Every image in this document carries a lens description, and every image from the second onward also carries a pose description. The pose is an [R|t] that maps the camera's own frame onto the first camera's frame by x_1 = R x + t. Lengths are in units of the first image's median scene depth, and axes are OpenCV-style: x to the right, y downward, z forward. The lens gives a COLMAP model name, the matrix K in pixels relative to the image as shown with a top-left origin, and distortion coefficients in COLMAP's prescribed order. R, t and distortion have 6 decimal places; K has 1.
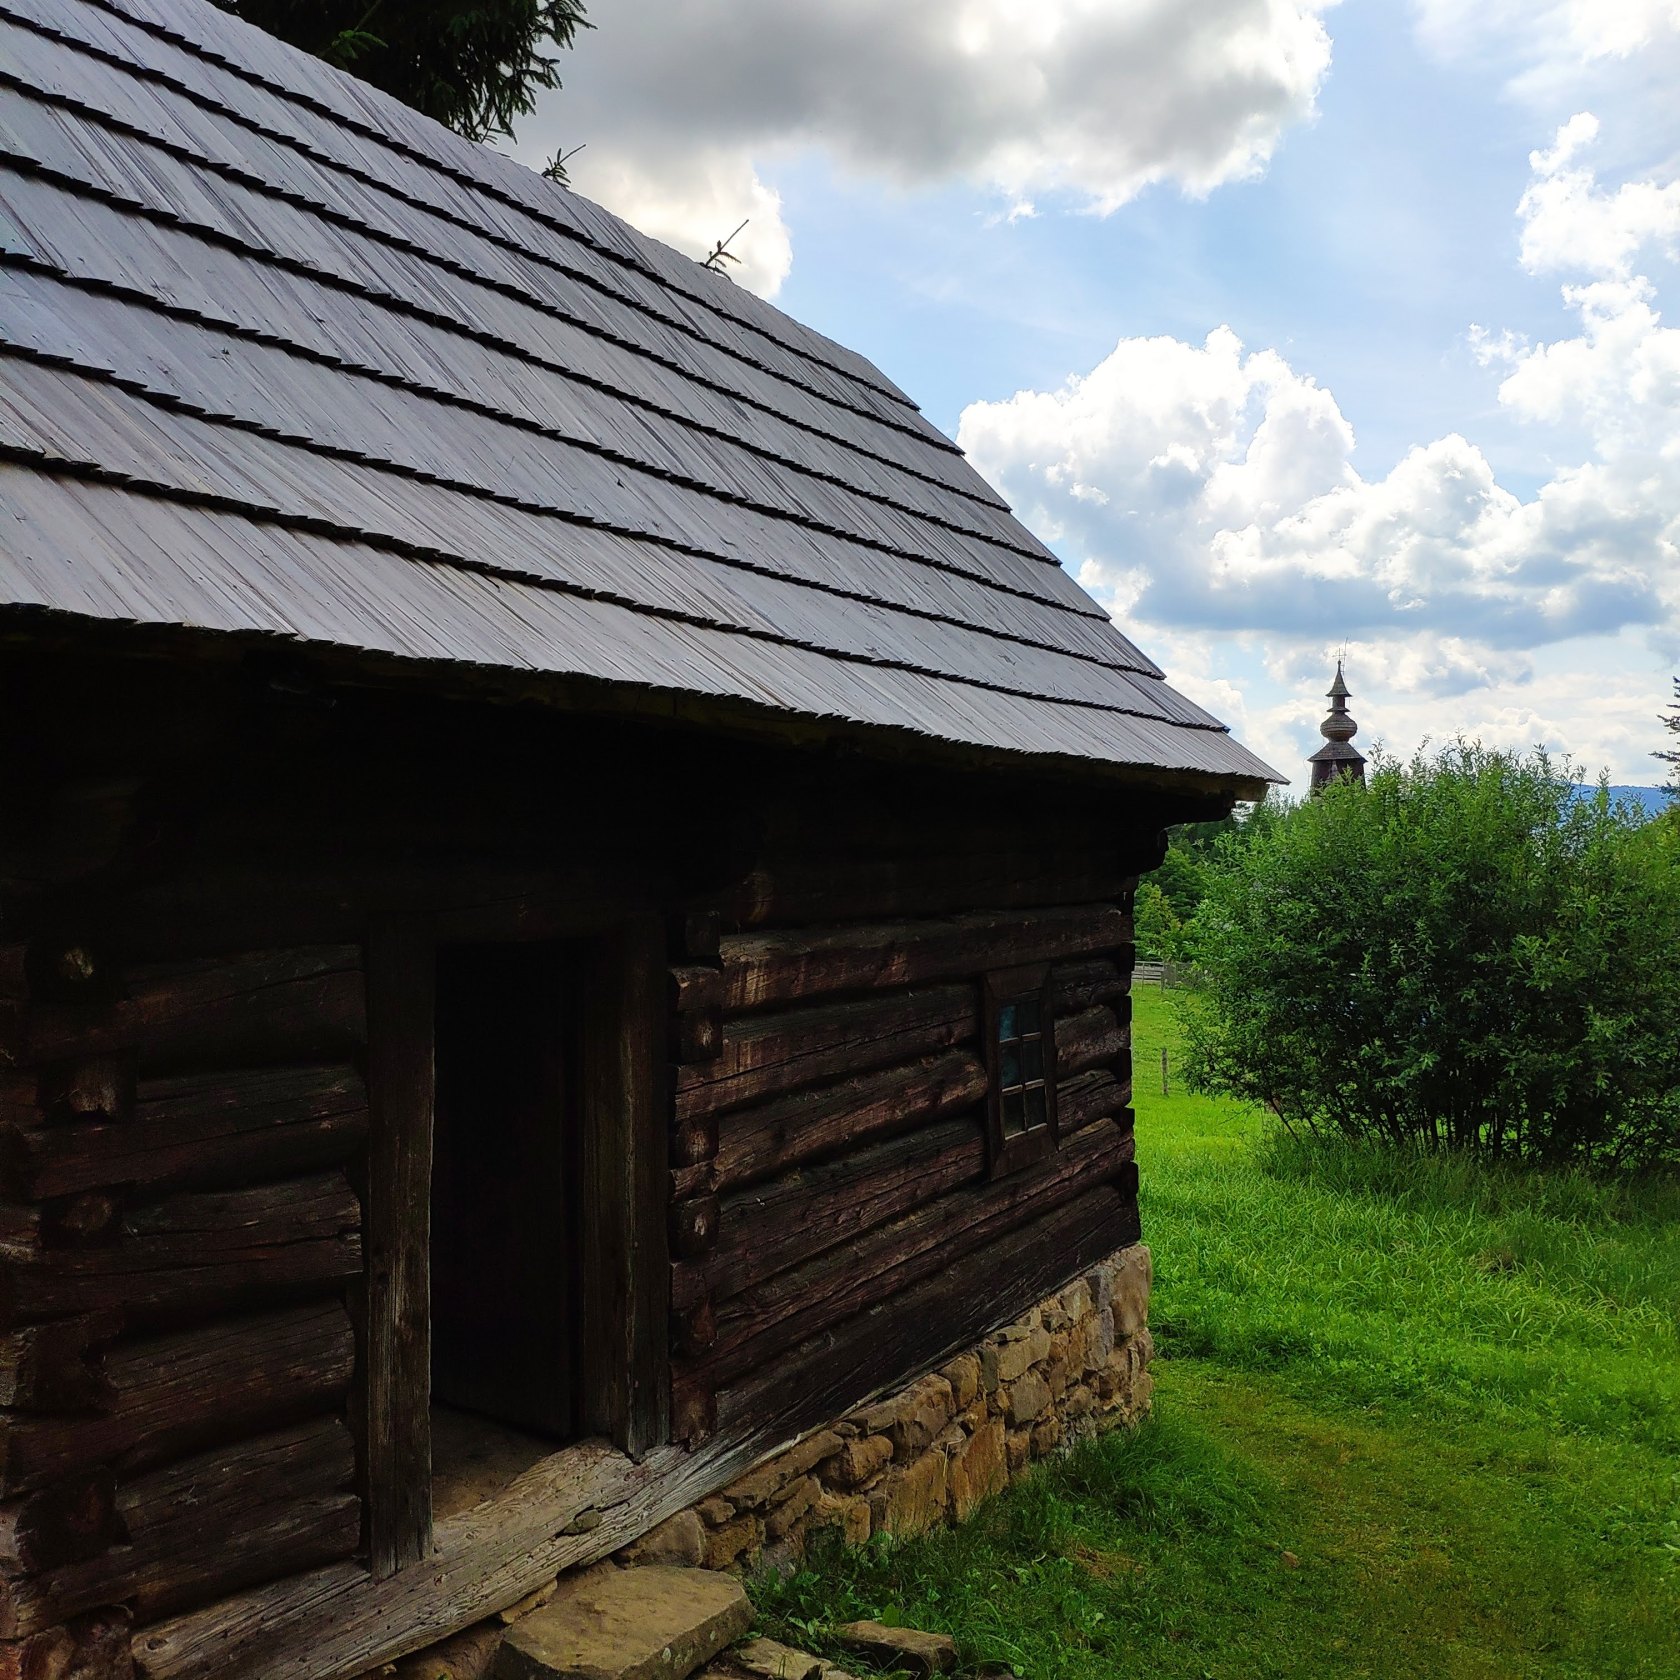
lens RADIAL K [[1737.0, 0, 840.0], [0, 1737.0, 840.0], [0, 0, 1]] dist [0.226416, -0.449520]
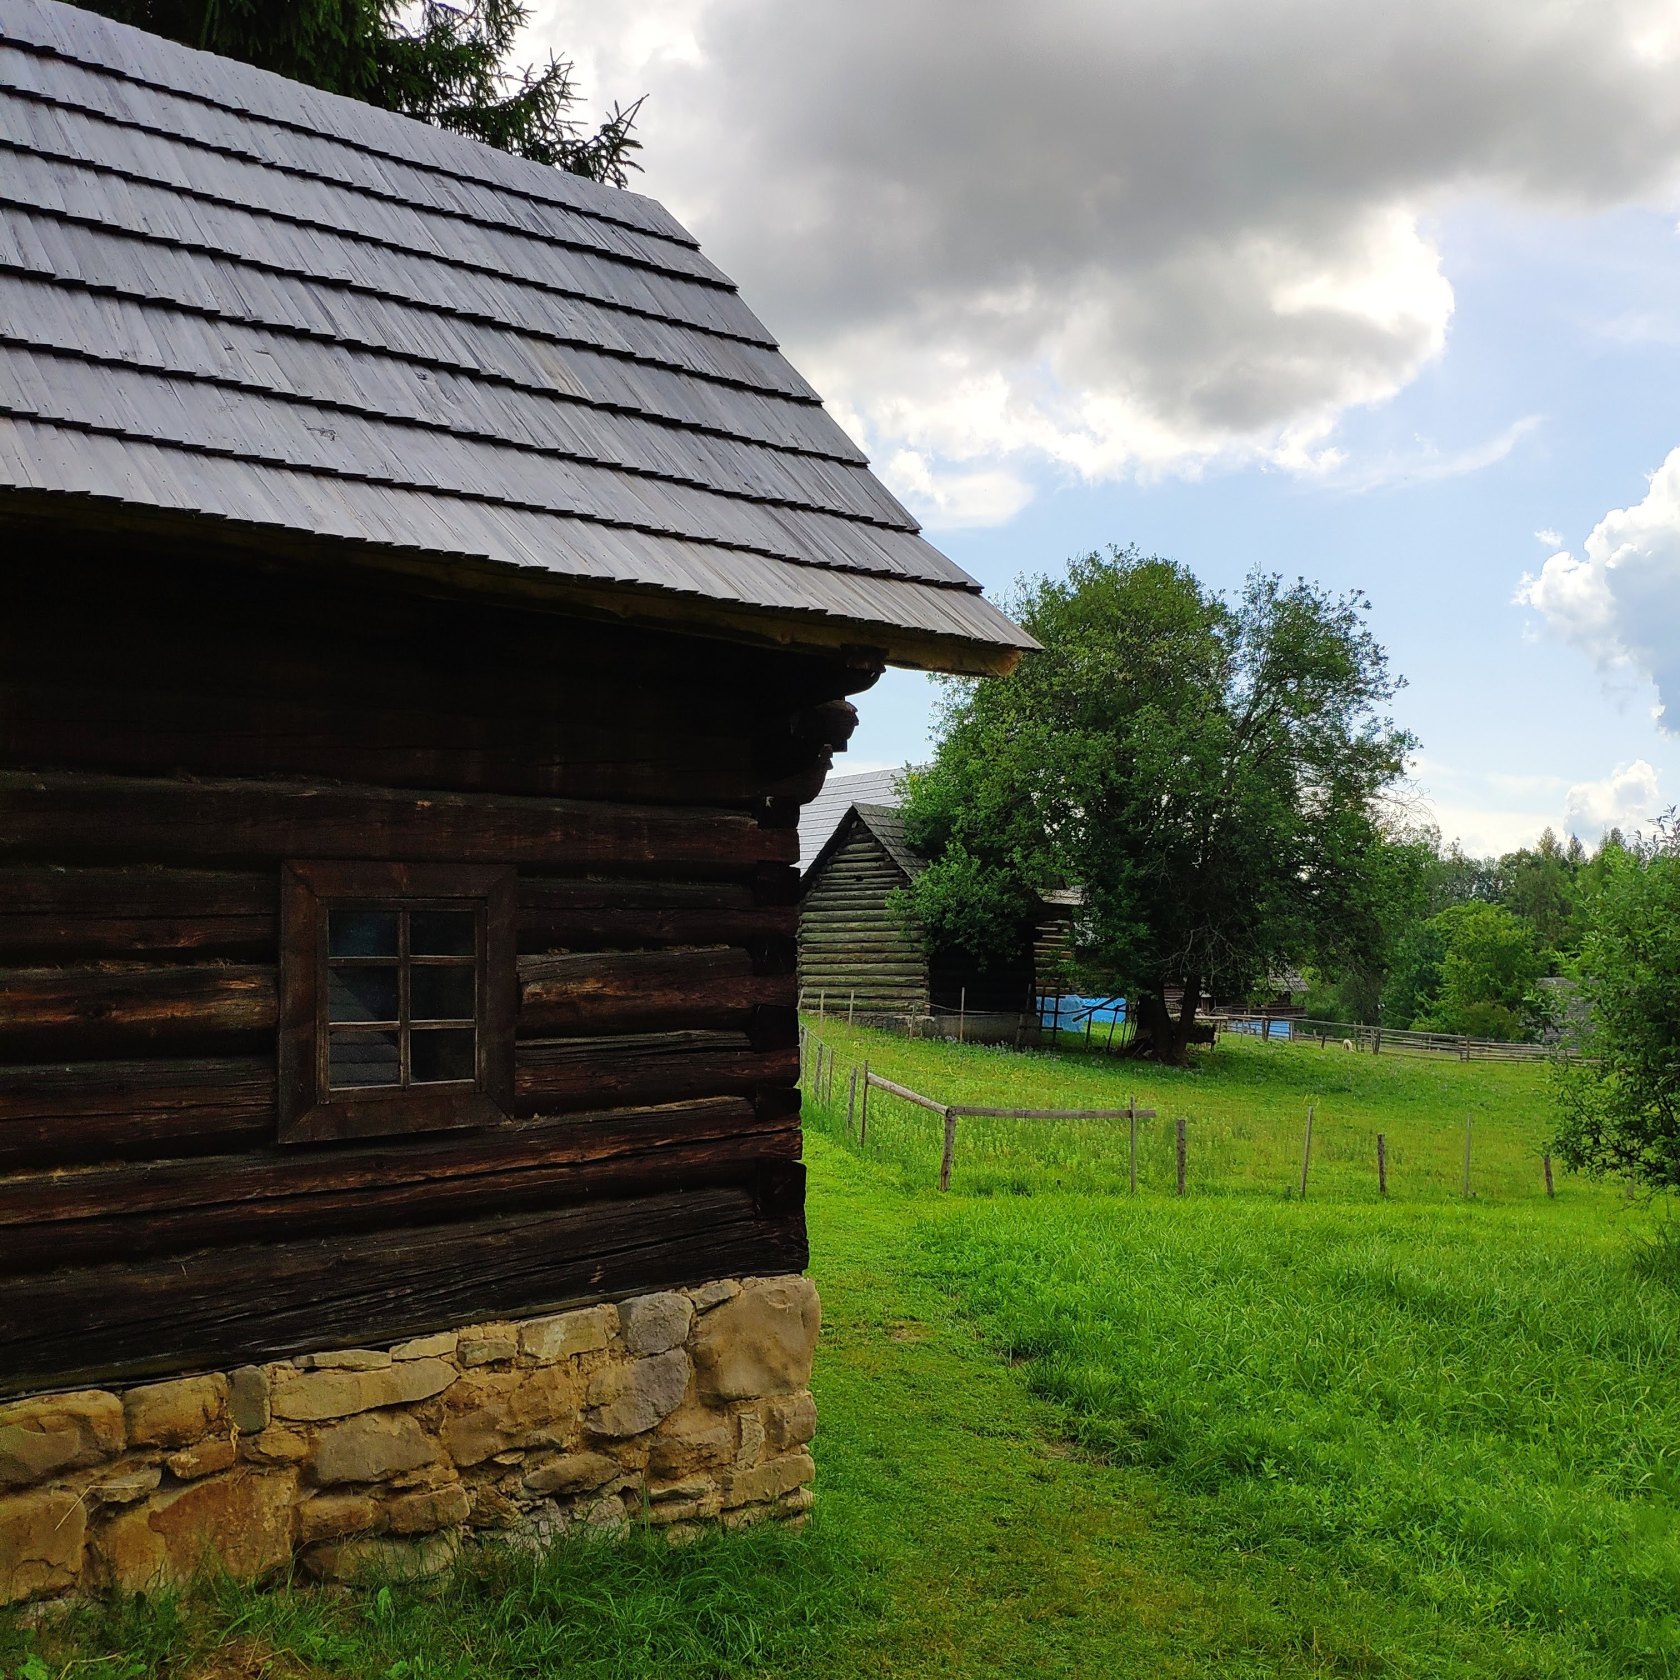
lens RADIAL K [[1737.0, 0, 840.0], [0, 1737.0, 840.0], [0, 0, 1]] dist [0.226416, -0.449520]
pose [[0.921766, -0.035480, -0.386119, 0.498282], [0.012398, 0.997992, -0.062107, 0.099470], [0.387548, 0.052461, 0.920356, 0.341485]]
